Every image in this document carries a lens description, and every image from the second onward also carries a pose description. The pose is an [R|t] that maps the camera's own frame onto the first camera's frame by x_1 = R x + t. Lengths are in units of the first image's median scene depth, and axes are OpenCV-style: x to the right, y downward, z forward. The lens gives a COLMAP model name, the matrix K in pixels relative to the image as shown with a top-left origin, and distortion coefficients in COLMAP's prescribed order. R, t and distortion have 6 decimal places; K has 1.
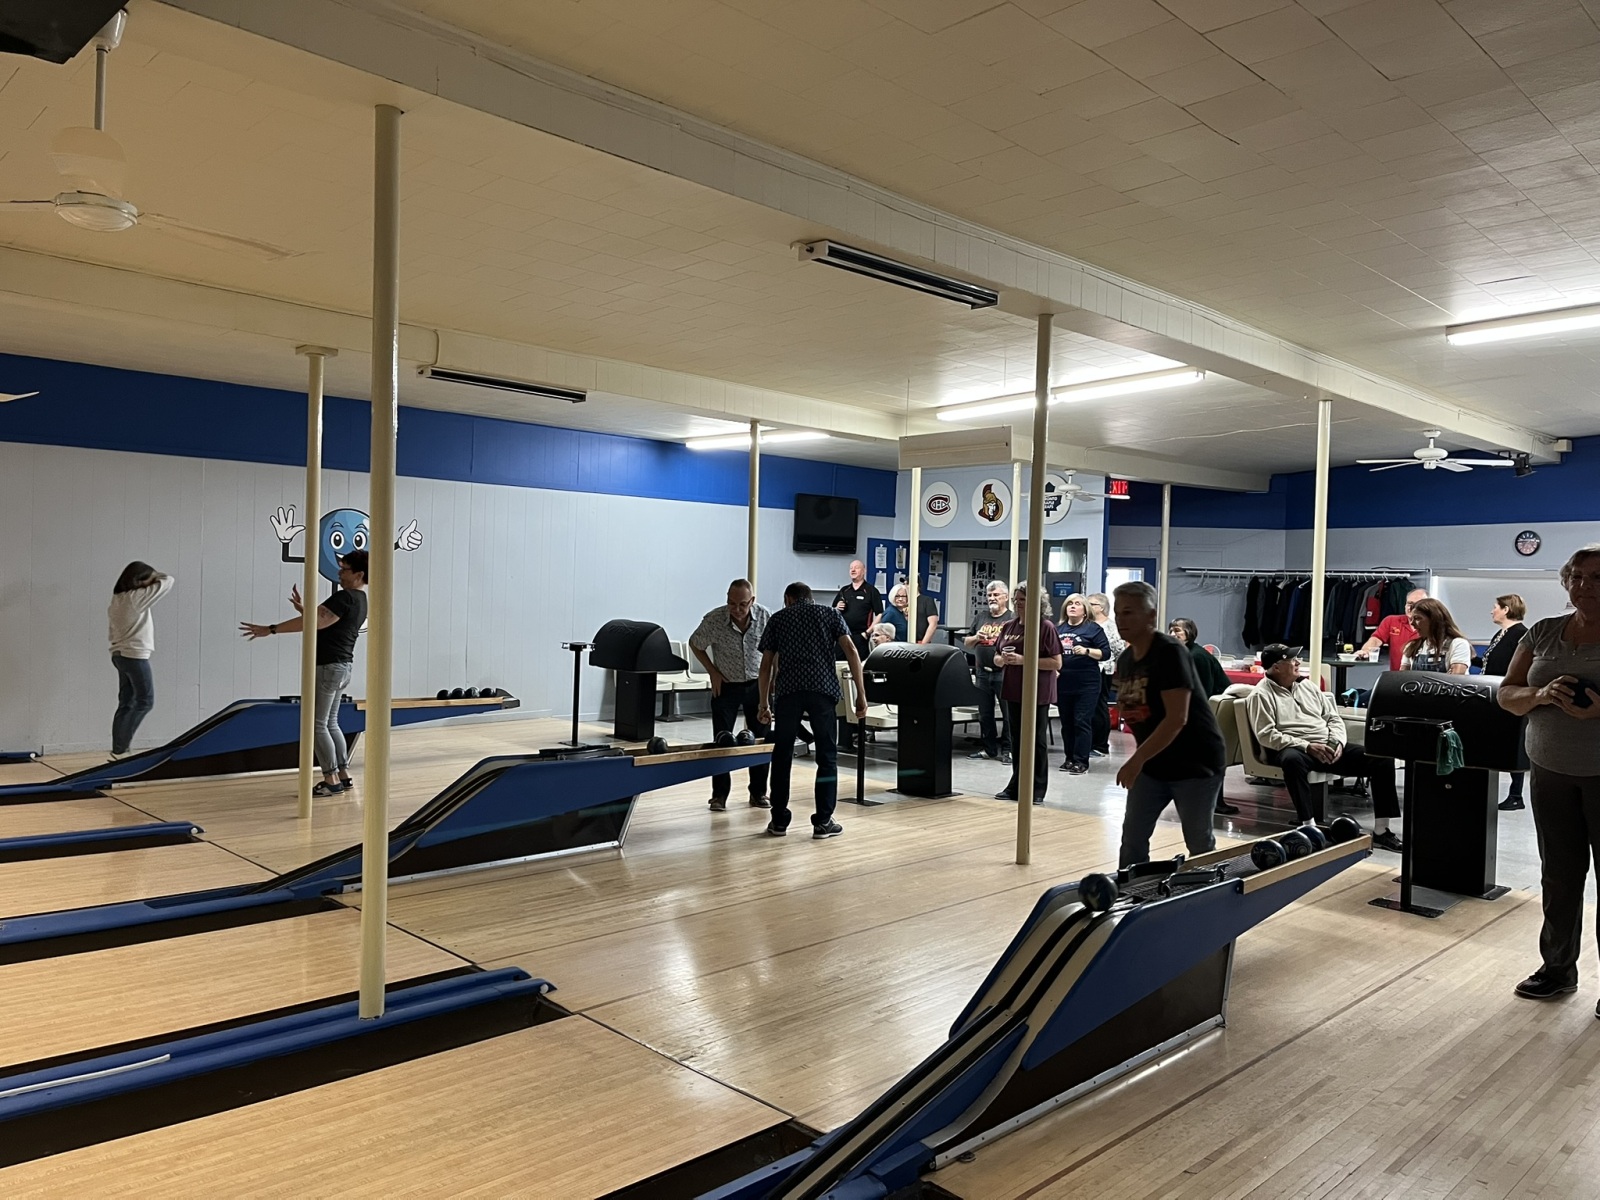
lens RADIAL K [[1194.9, 0, 800.0], [0, 1194.9, 600.0], [0, 0, 1]] dist [0.006353, -0.005296]
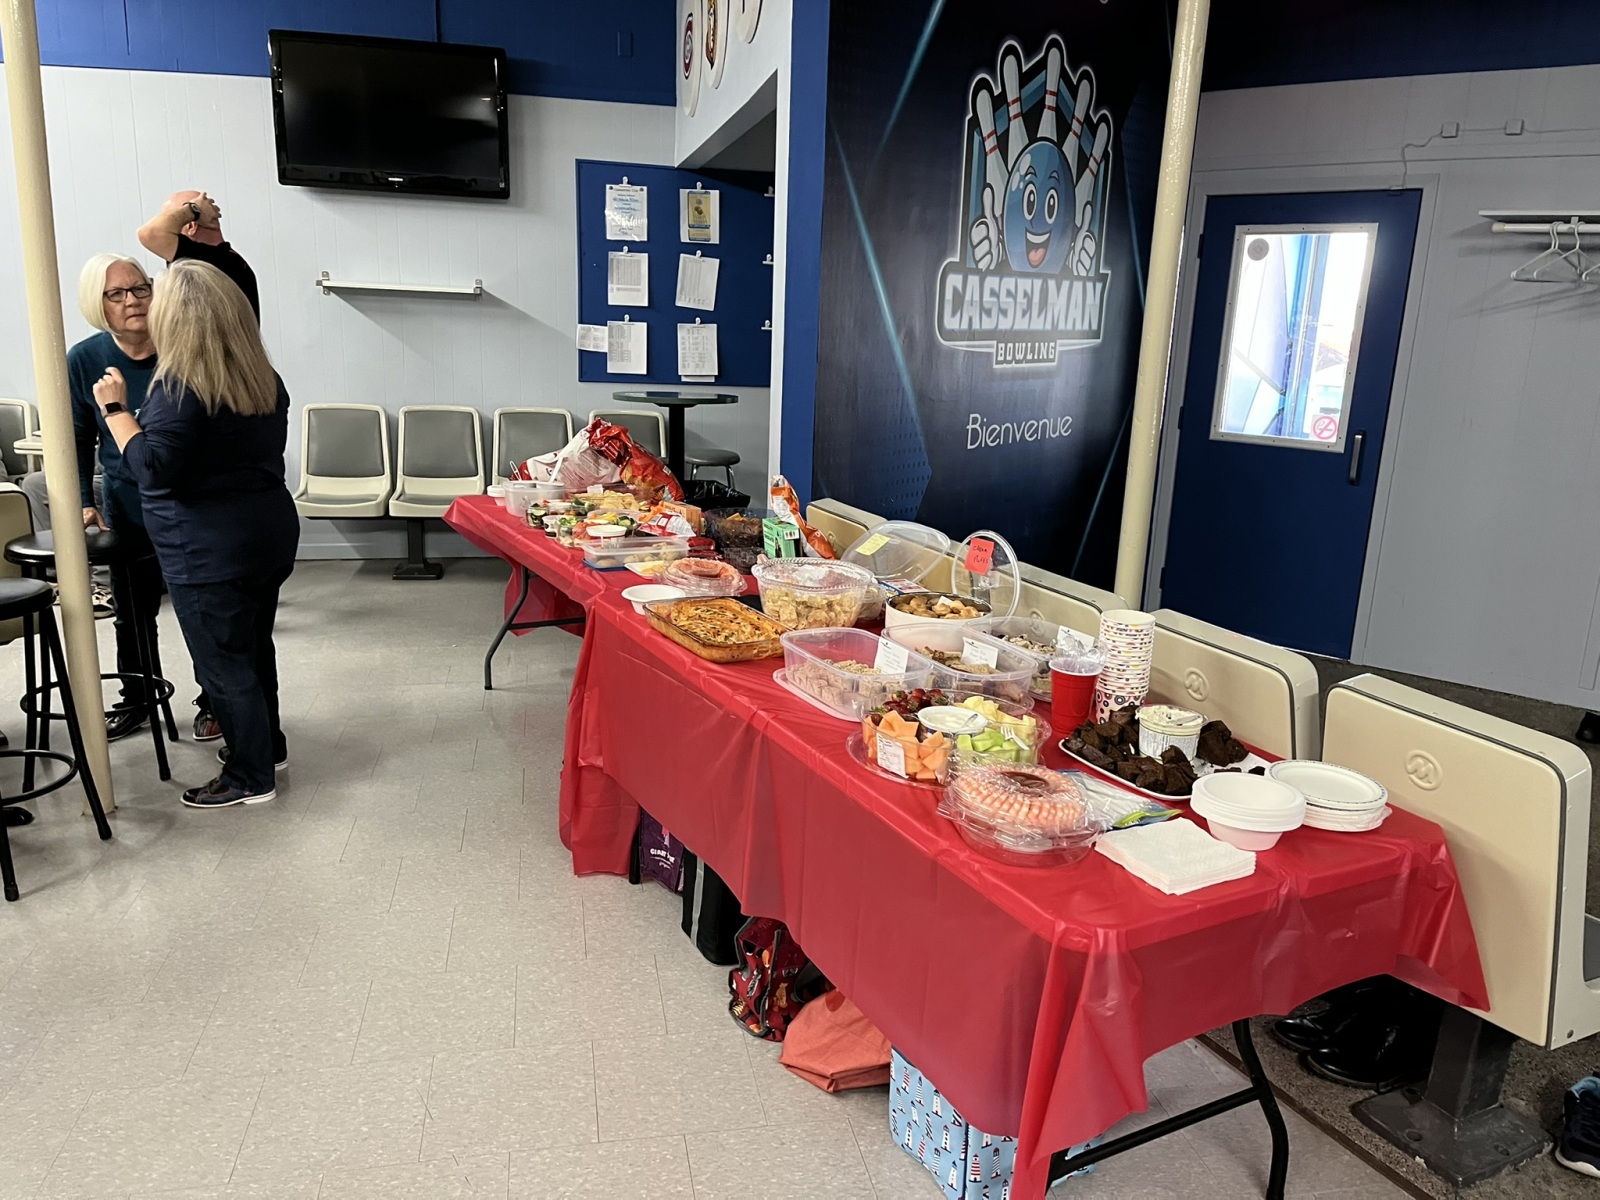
lens RADIAL K [[1194.9, 0, 800.0], [0, 1194.9, 600.0], [0, 0, 1]] dist [0.006353, -0.005296]
pose [[0.841325, 0.130525, -0.524533, 0.362010], [-0.026300, 0.979143, 0.201465, 0.008955], [0.539889, -0.155702, 0.827210, 0.727804]]
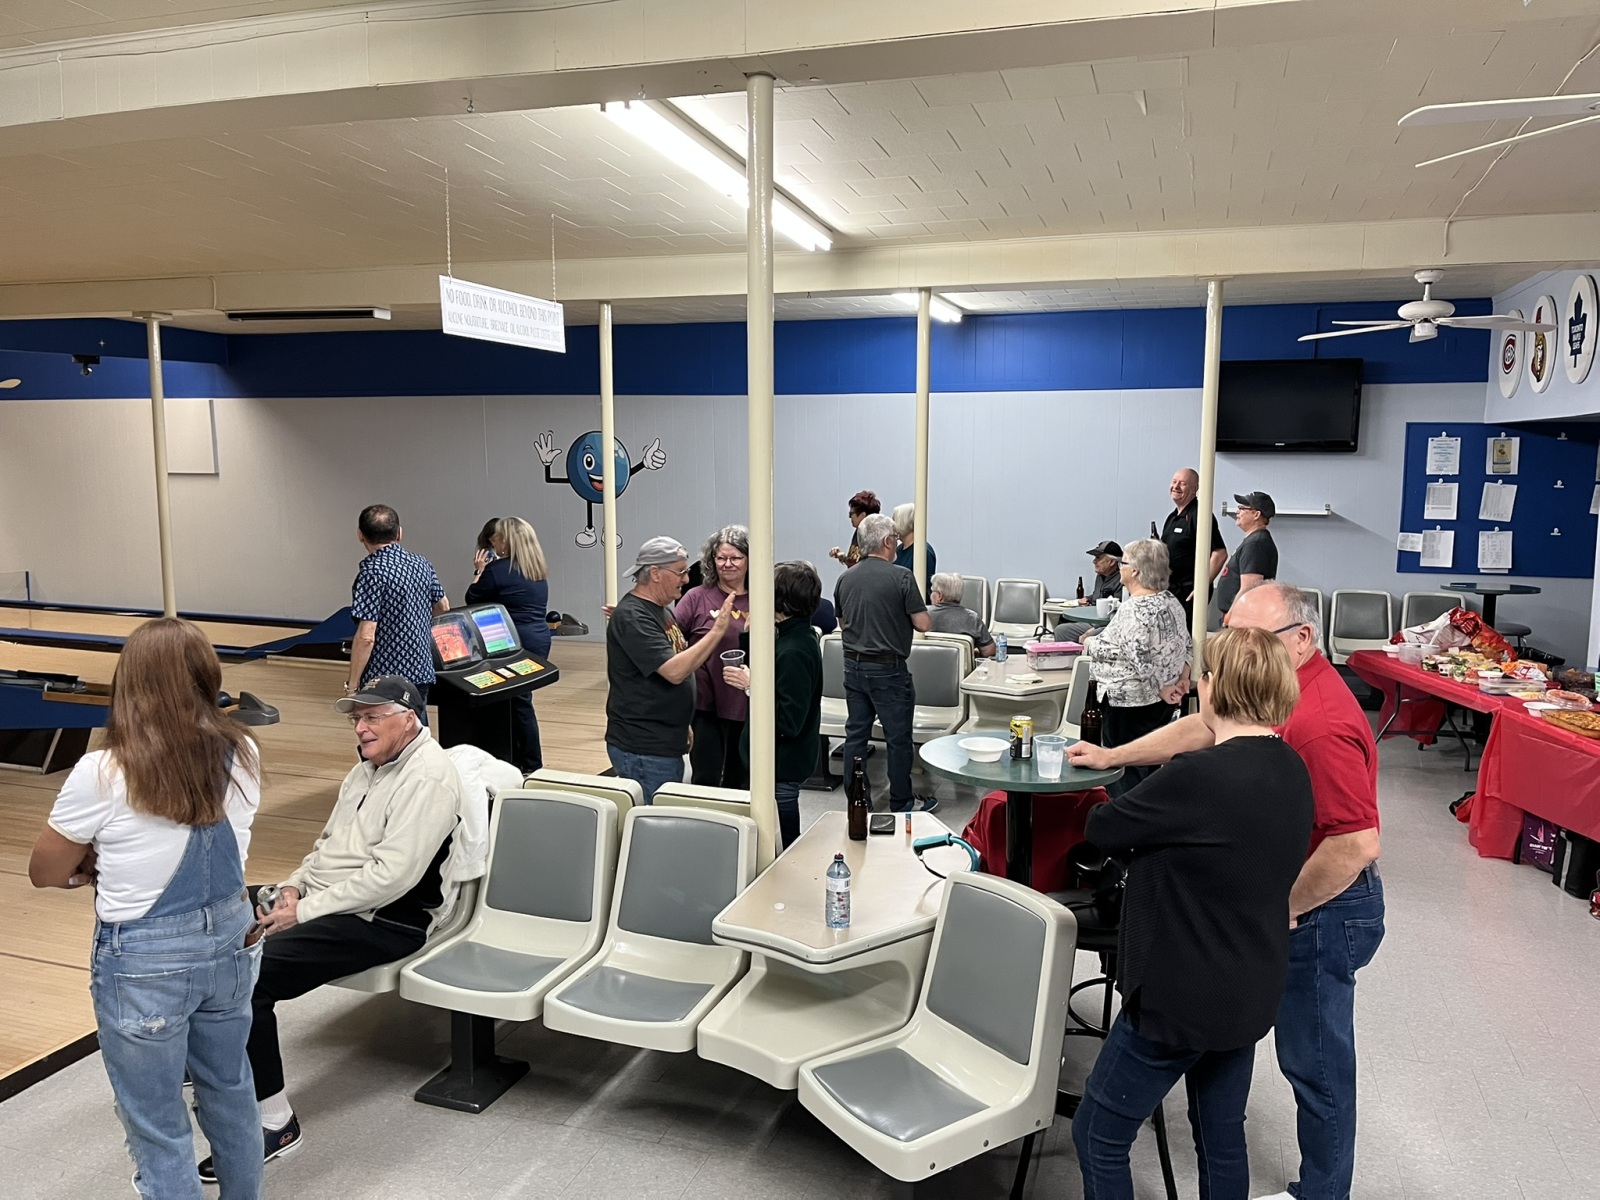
lens RADIAL K [[1194.9, 0, 800.0], [0, 1194.9, 600.0], [0, 0, 1]] dist [0.006353, -0.005296]
pose [[0.451474, 0.080789, -0.888619, 0.463724], [-0.007915, 0.996216, 0.086550, -0.015640], [0.892249, -0.032042, 0.450405, 0.506329]]
